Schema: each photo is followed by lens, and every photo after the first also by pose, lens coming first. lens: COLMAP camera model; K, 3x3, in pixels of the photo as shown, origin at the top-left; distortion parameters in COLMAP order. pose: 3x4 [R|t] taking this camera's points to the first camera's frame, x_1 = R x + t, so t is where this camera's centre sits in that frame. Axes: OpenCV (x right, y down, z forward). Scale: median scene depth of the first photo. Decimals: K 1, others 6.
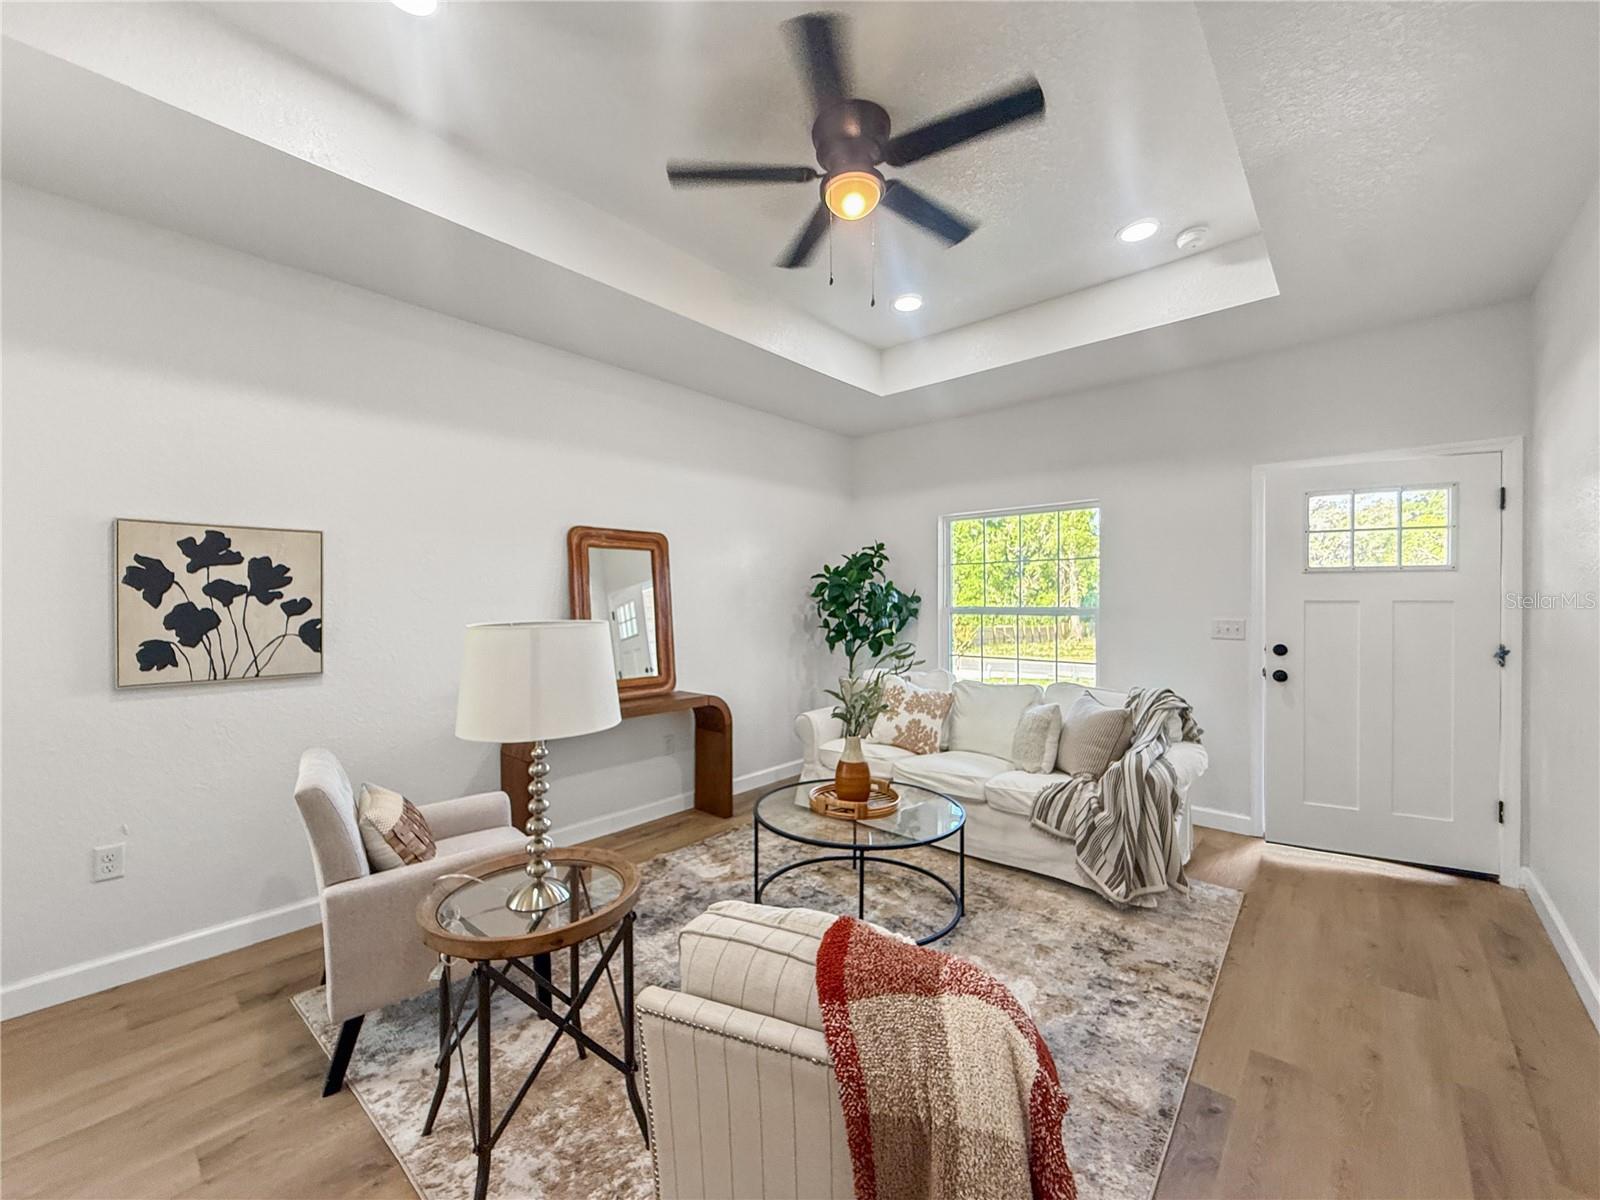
lens RADIAL K [[653.5, 0, 809.9], [0, 653.5, 600.6], [0, 0, 1]] dist [-0.000840, 0.000479]
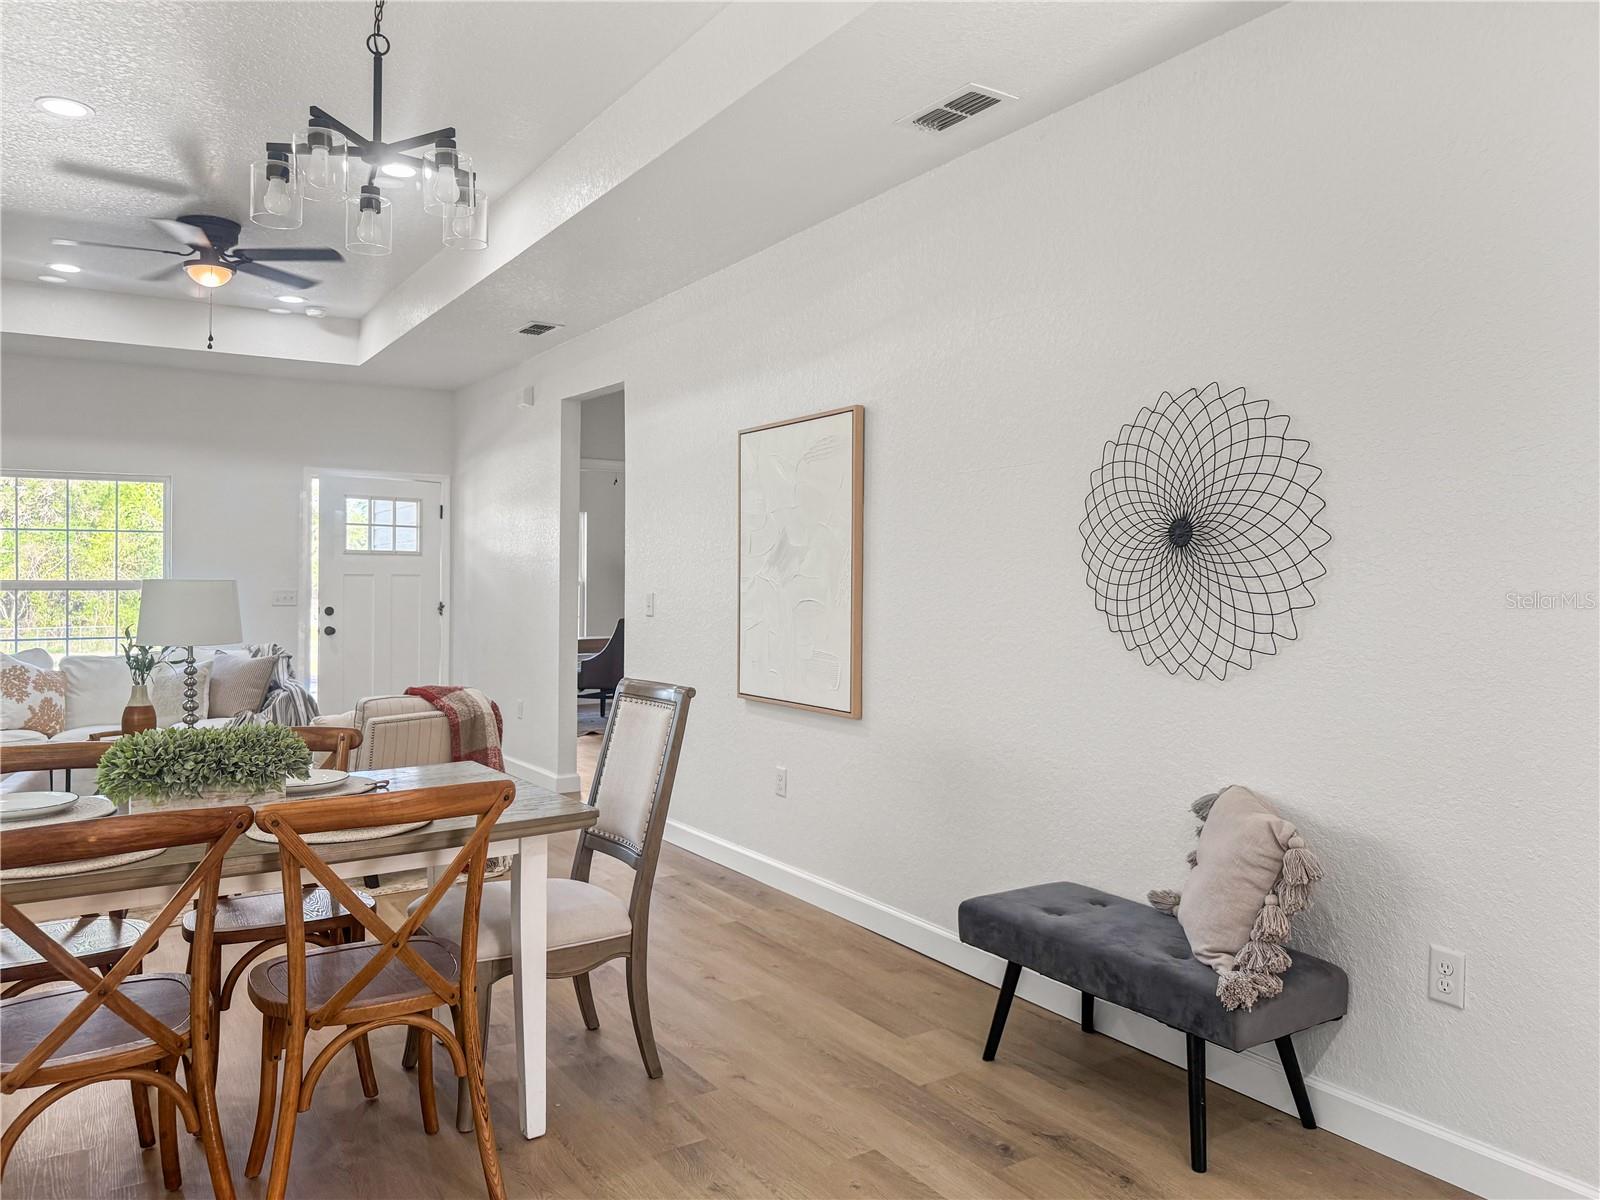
lens RADIAL K [[1144.4, 0, 798.2], [0, 1144.4, 593.8], [0, 0, 1]] dist [0.074474, -0.089413]
pose [[0.282731, -0.011262, 0.959133, -1.286286], [0.007653, 0.999926, 0.009485, 0.024789], [-0.959169, 0.004658, 0.282796, -0.592354]]
